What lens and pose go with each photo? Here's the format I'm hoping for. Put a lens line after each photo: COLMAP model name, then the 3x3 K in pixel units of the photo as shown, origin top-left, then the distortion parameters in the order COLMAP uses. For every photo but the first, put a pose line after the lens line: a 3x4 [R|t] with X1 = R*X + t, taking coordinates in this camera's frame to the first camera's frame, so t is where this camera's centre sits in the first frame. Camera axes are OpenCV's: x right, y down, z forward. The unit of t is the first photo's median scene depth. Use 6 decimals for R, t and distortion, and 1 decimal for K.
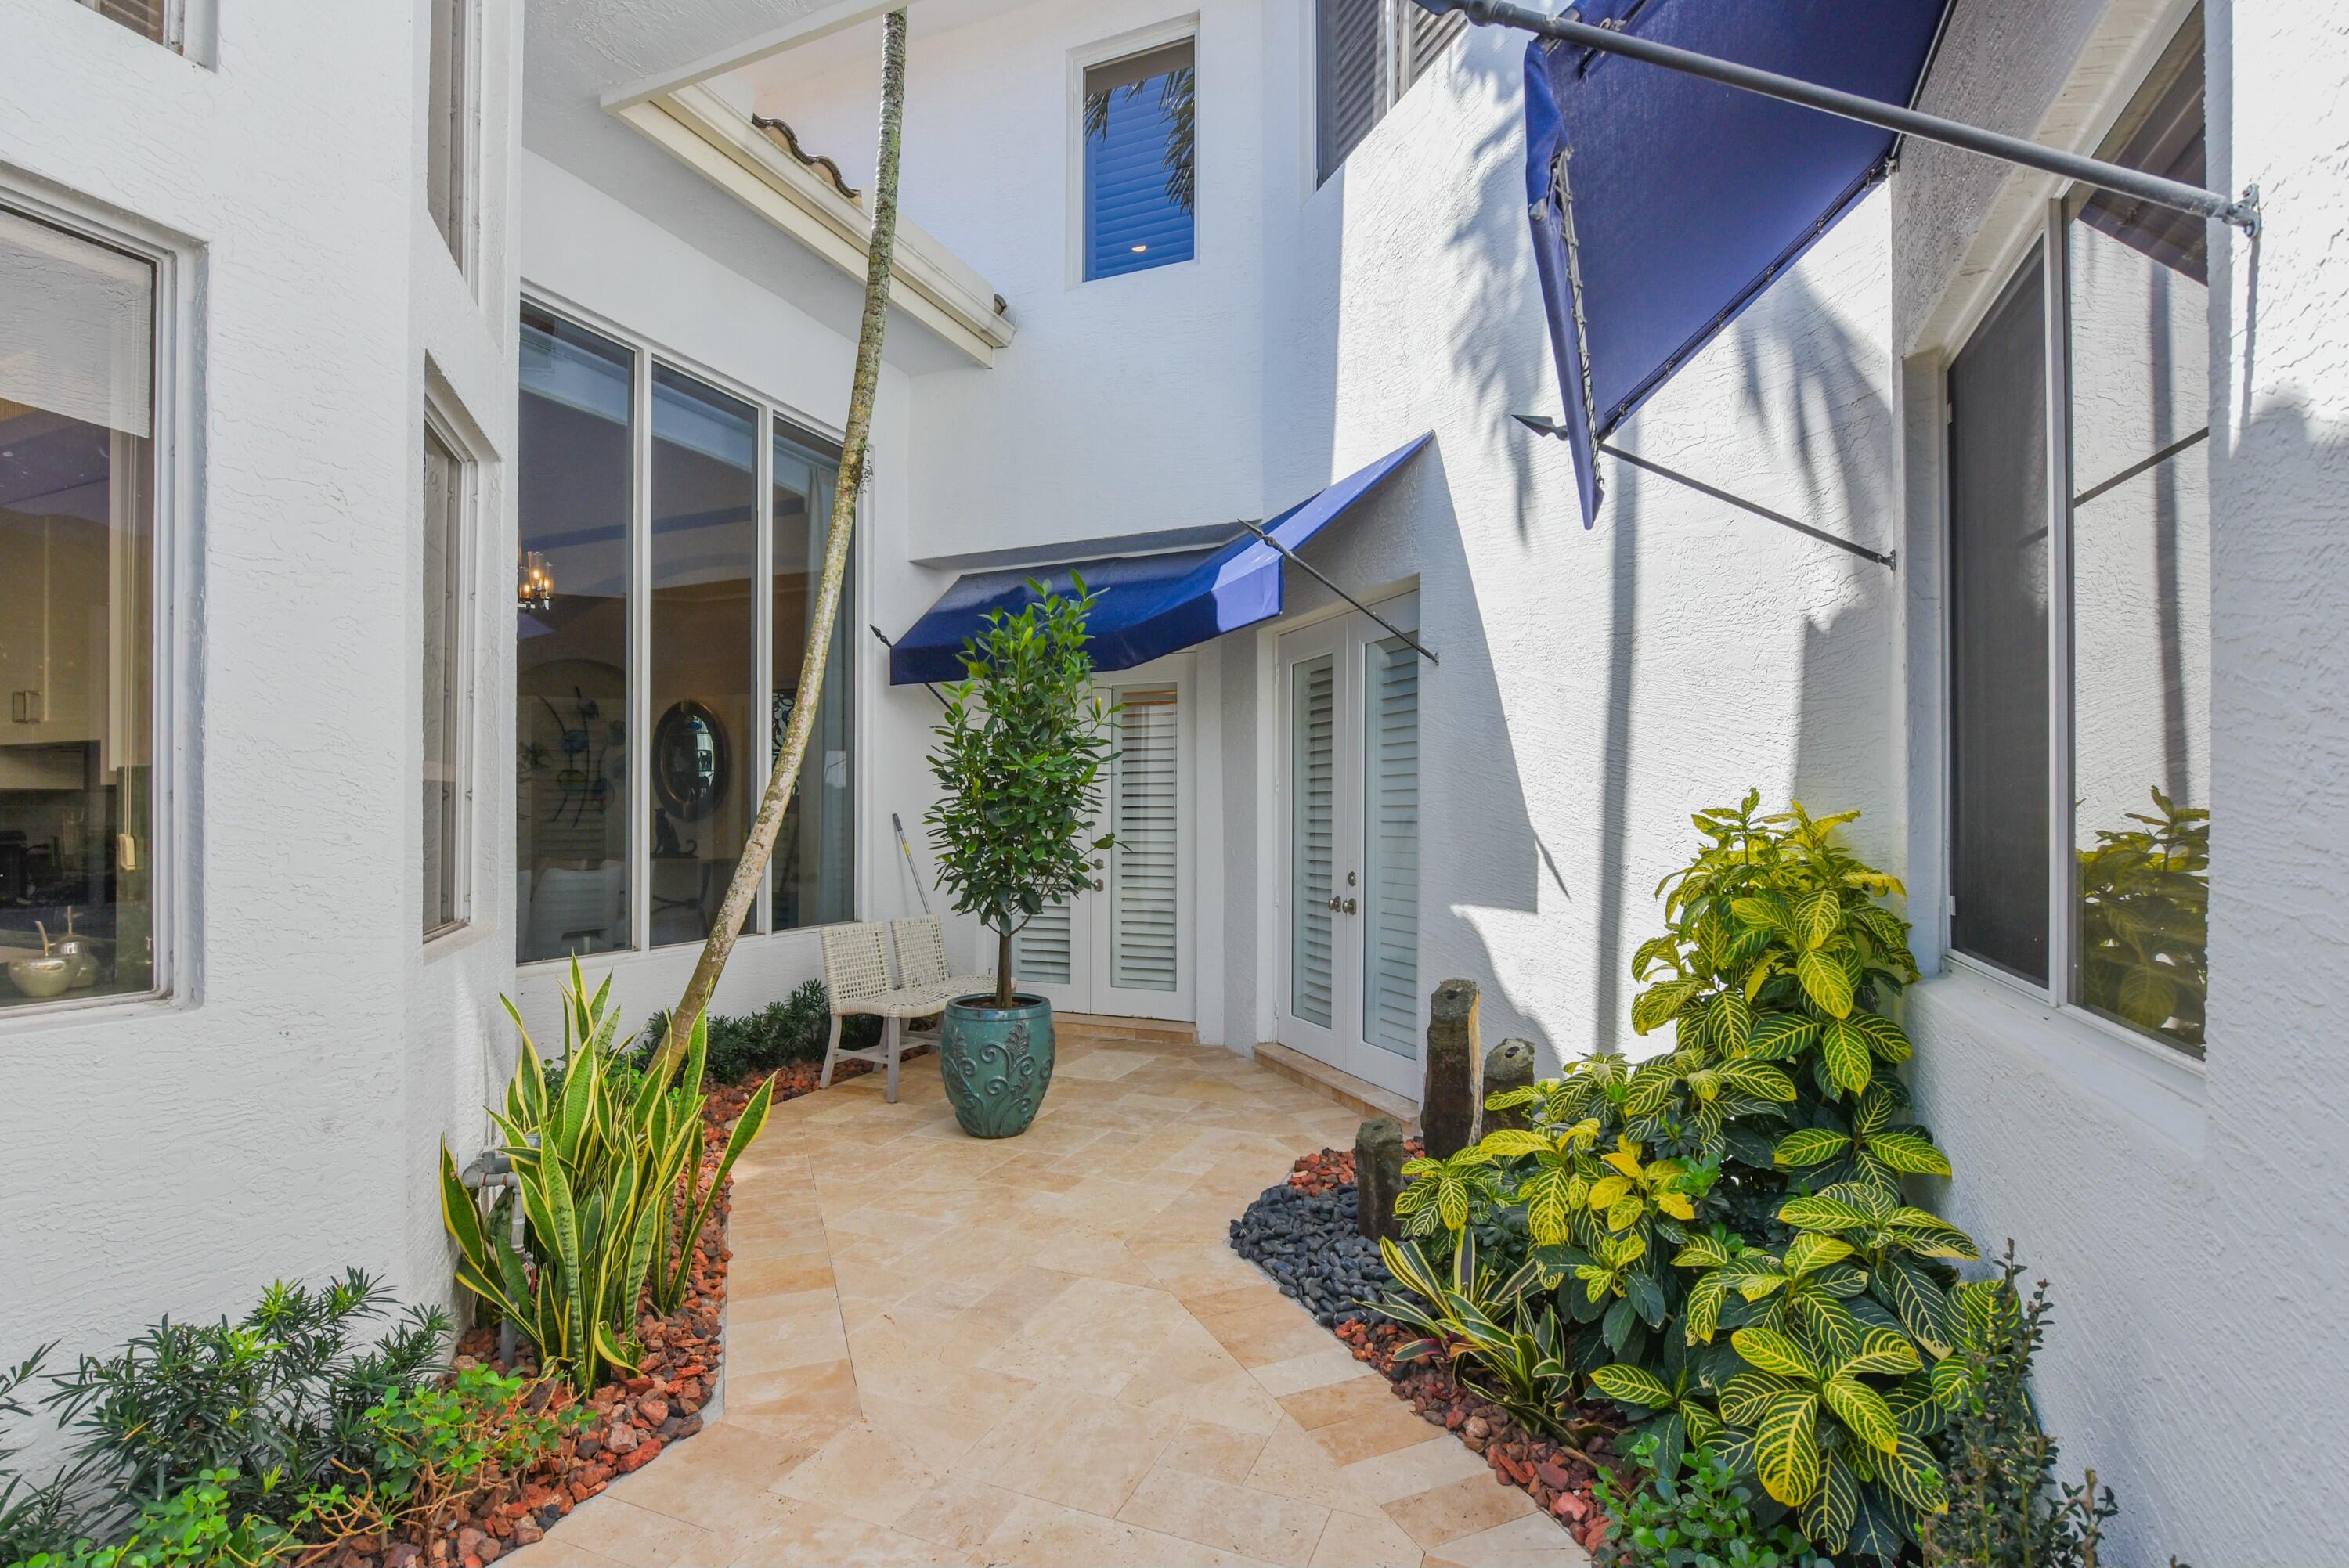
lens RADIAL K [[1084.3, 0, 1184.9], [0, 1084.3, 813.4], [0, 0, 1]] dist [-0.001279, -0.000166]
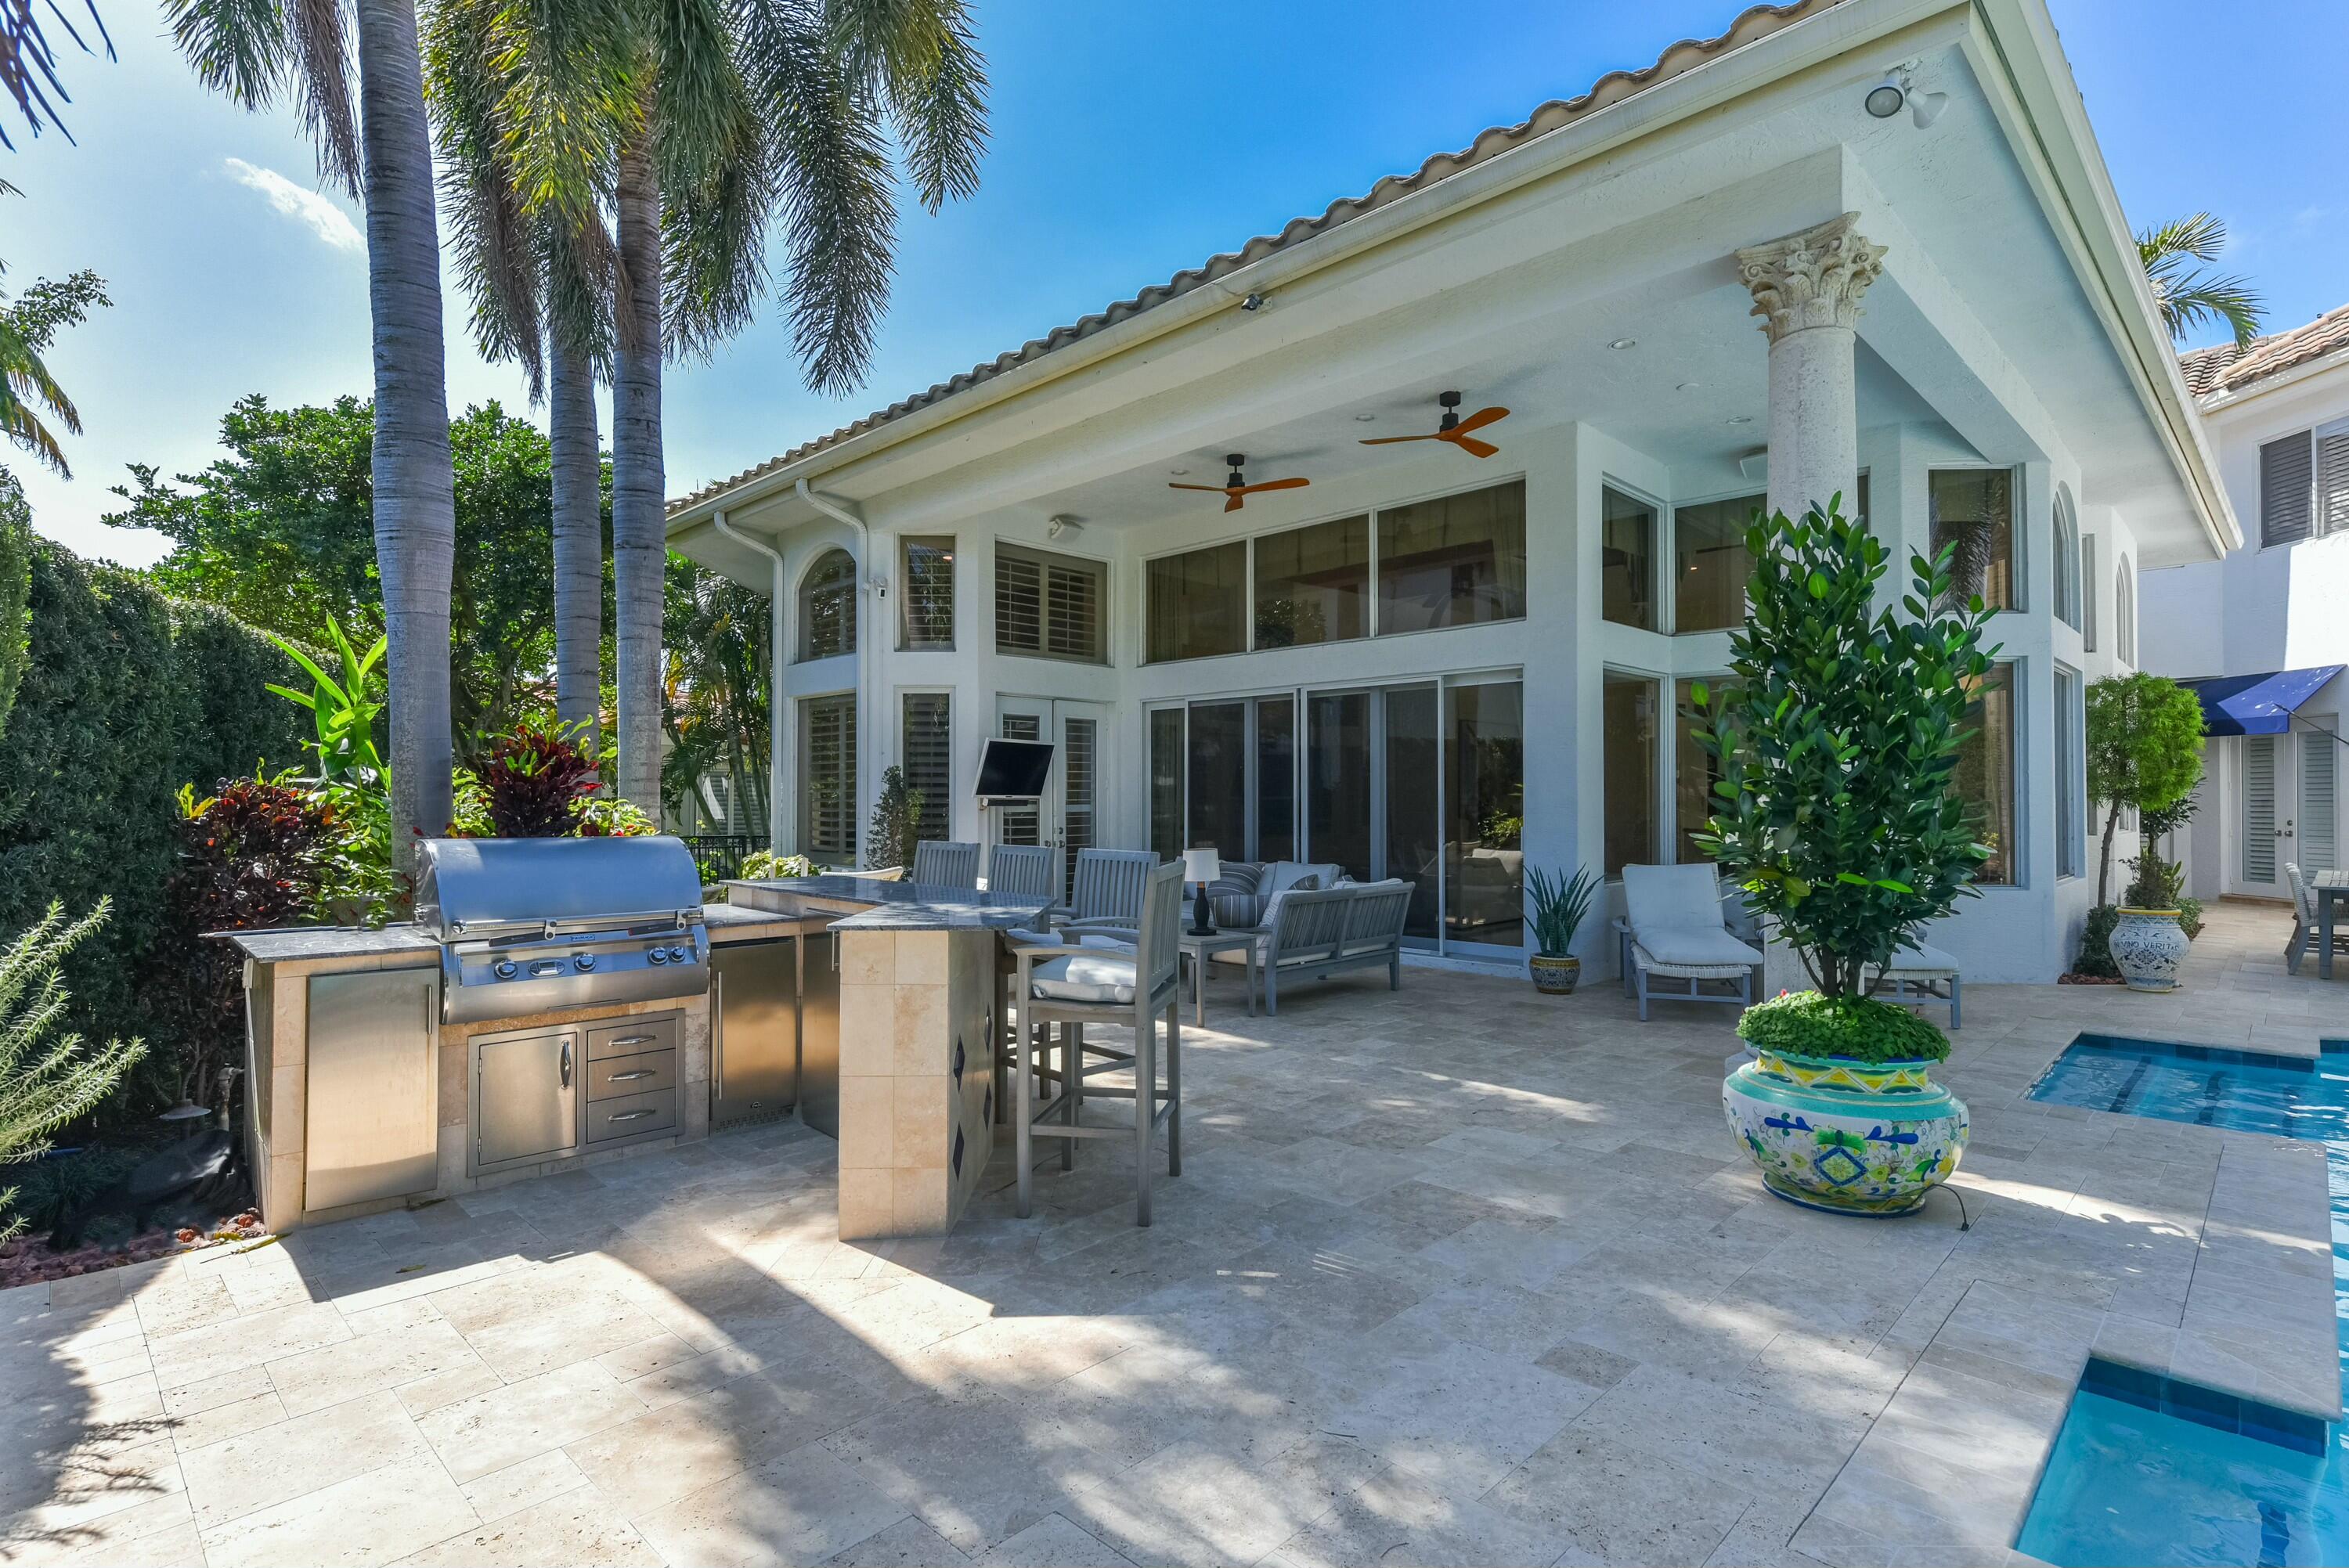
lens RADIAL K [[1147.6, 0, 1179.8], [0, 1147.6, 786.9], [0, 0, 1]] dist [-0.003168, -0.001023]
pose [[0.921564, -0.007552, -0.388153, -2.121038], [0.004541, 0.999952, -0.008676, -0.022767], [0.388200, 0.006233, 0.921554, -4.370056]]
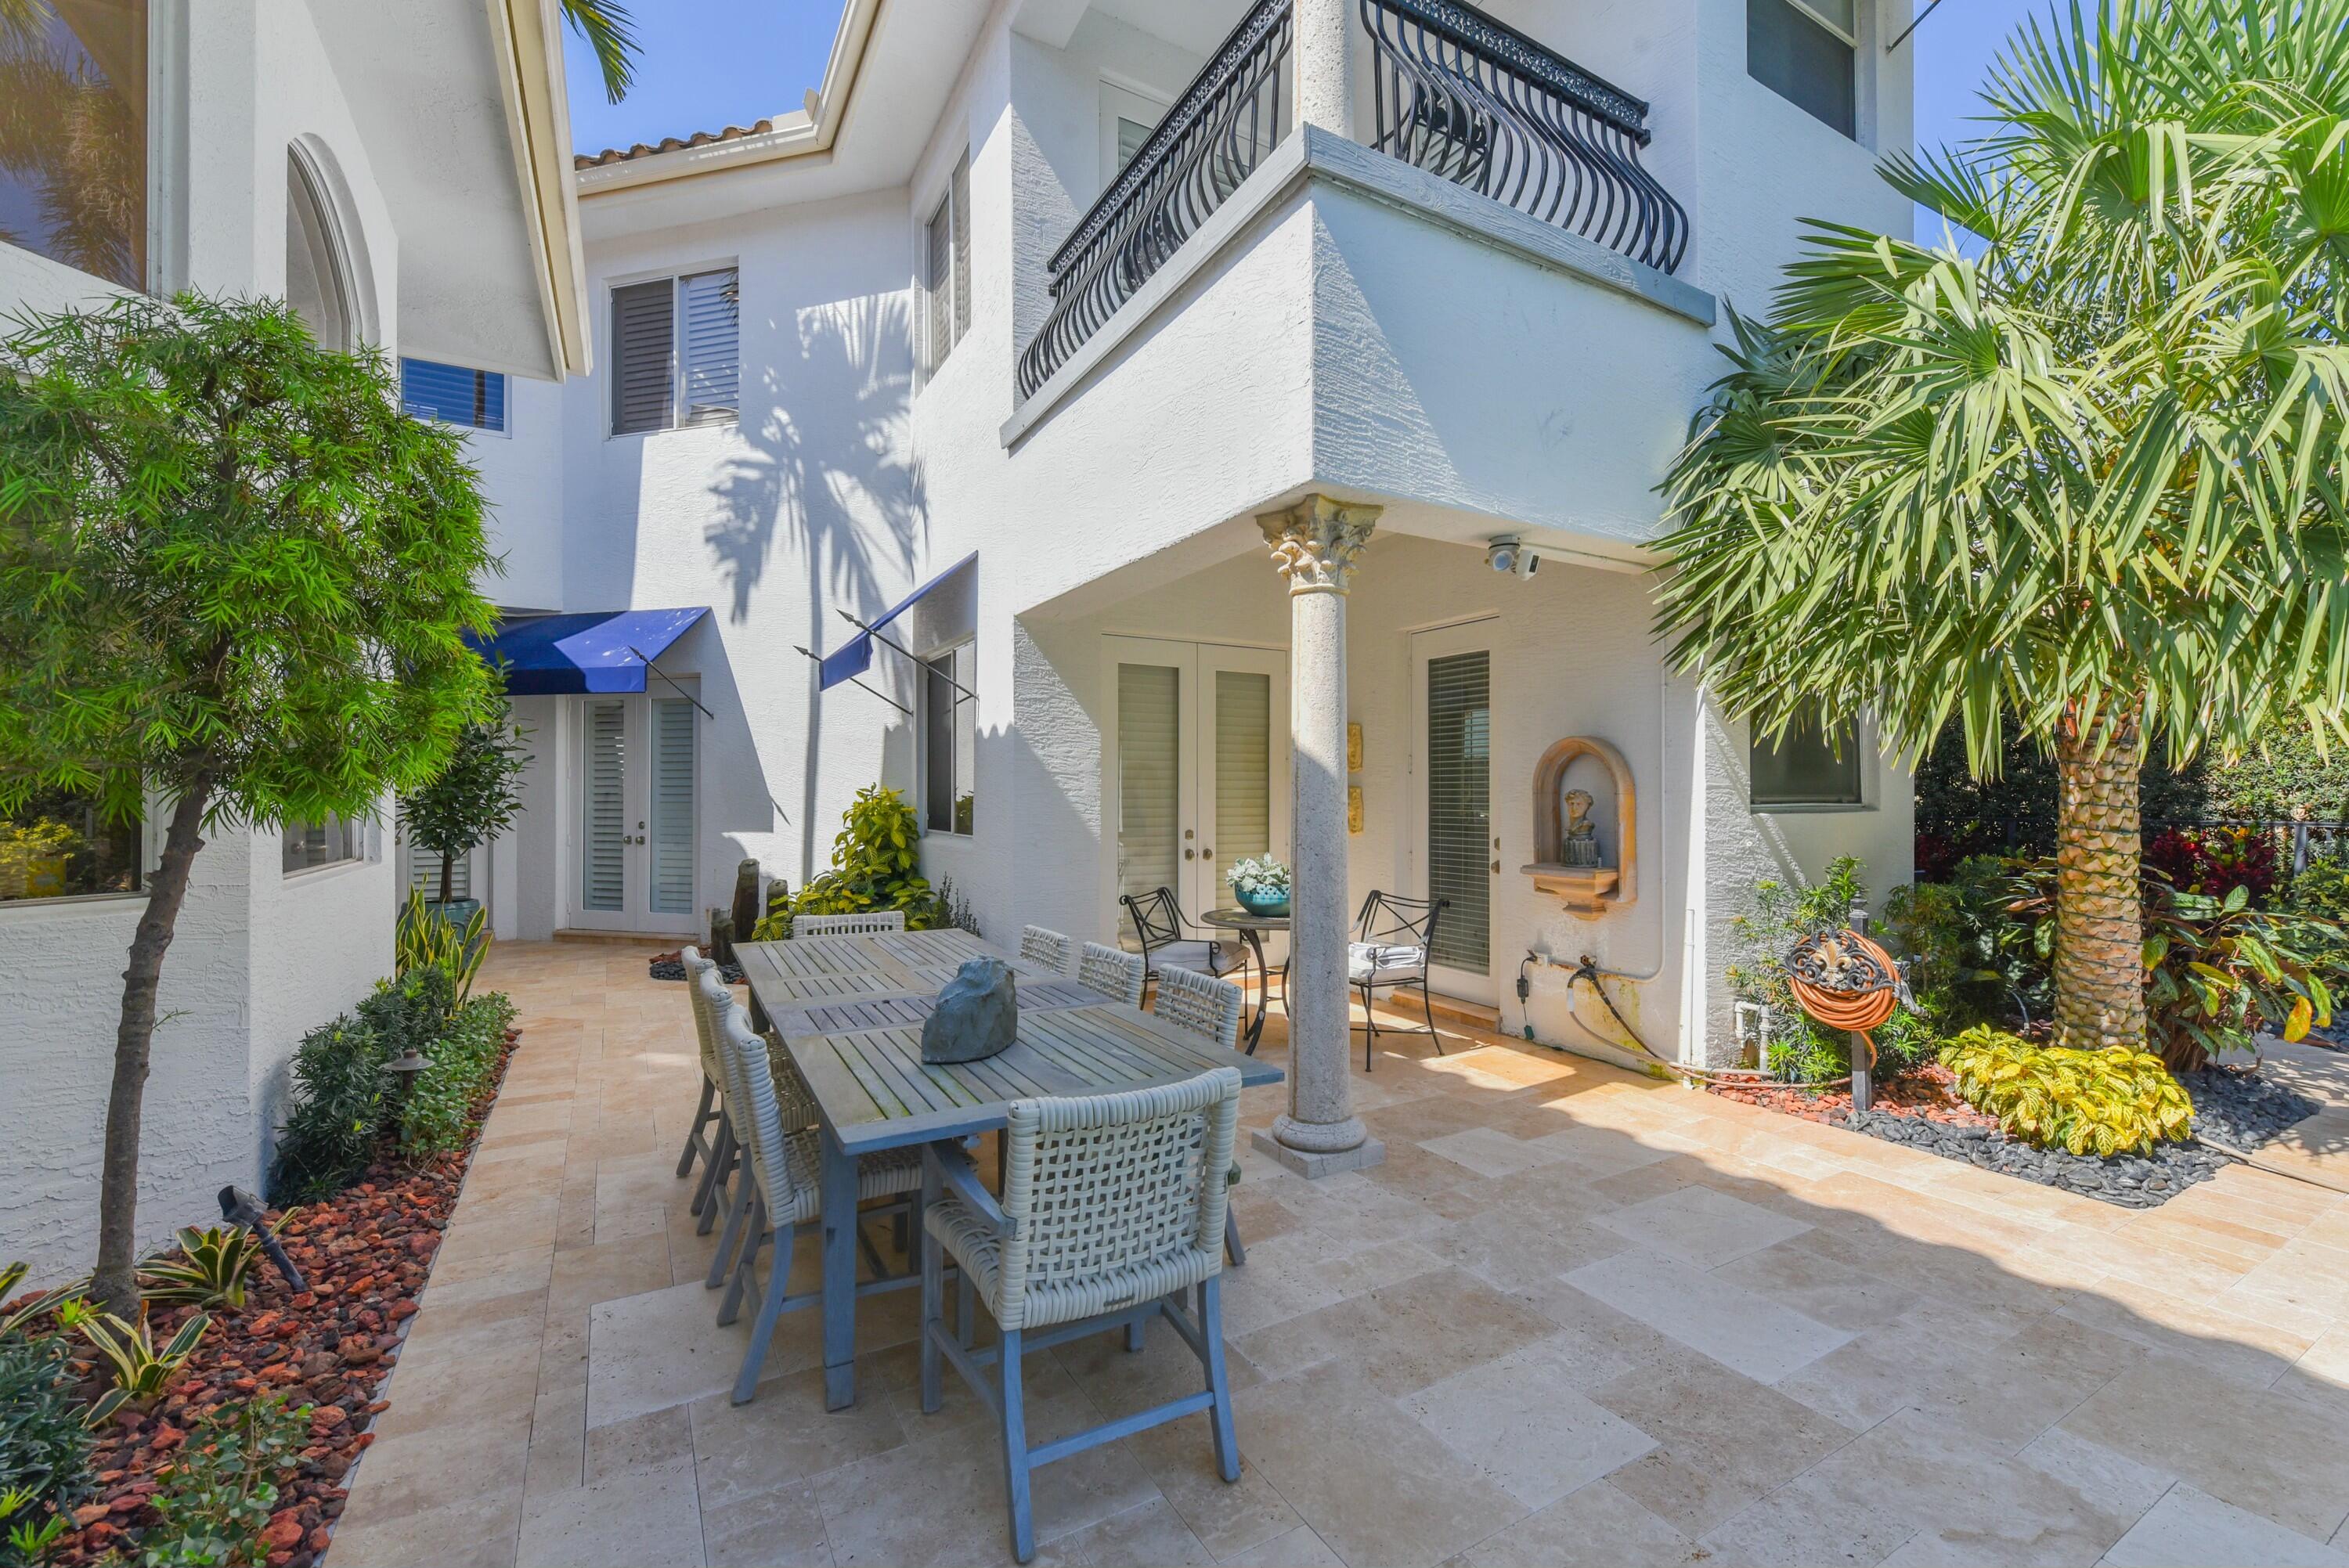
lens RADIAL K [[974.5, 0, 1178.4], [0, 974.5, 788.8], [0, 0, 1]] dist [-0.002184, -0.000124]
pose [[0.616209, -0.001466, 0.787581, -1.019360], [-0.000735, 0.999997, 0.002437, -0.009805], [-0.787582, -0.002080, 0.616206, -1.263729]]
